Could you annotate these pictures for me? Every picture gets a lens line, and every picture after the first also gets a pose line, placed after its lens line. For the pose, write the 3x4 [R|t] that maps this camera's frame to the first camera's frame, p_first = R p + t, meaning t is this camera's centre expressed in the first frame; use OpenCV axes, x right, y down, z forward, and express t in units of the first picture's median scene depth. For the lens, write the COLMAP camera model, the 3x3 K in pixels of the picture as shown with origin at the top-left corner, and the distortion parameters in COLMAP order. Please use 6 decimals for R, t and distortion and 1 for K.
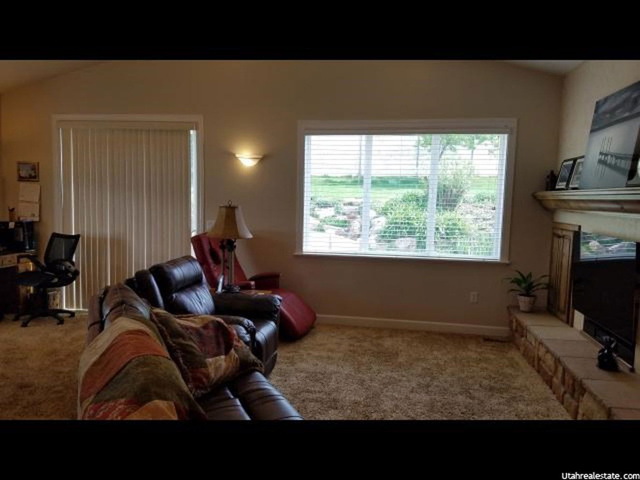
lens RADIAL K [[504.2, 0, 311.8], [0, 504.2, 241.7], [0, 0, 1]] dist [0.210929, -0.386306]
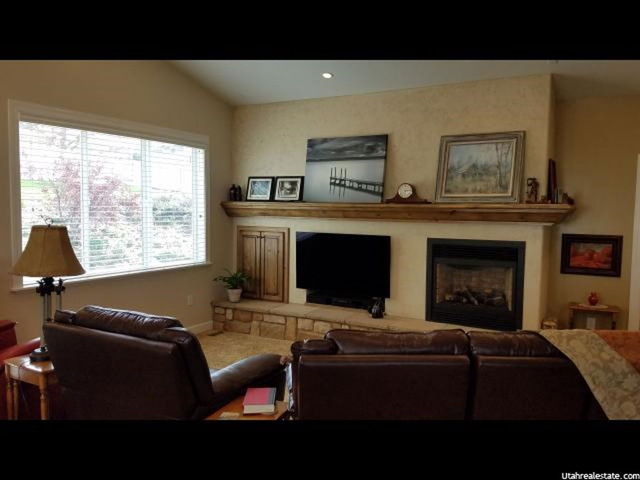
lens RADIAL K [[504.2, 0, 311.8], [0, 504.2, 241.7], [0, 0, 1]] dist [0.210929, -0.386306]
pose [[0.321616, -0.087425, 0.942826, -0.560431], [0.076998, 0.994845, 0.065983, -0.060135], [-0.943734, 0.051375, 0.326690, 0.394368]]
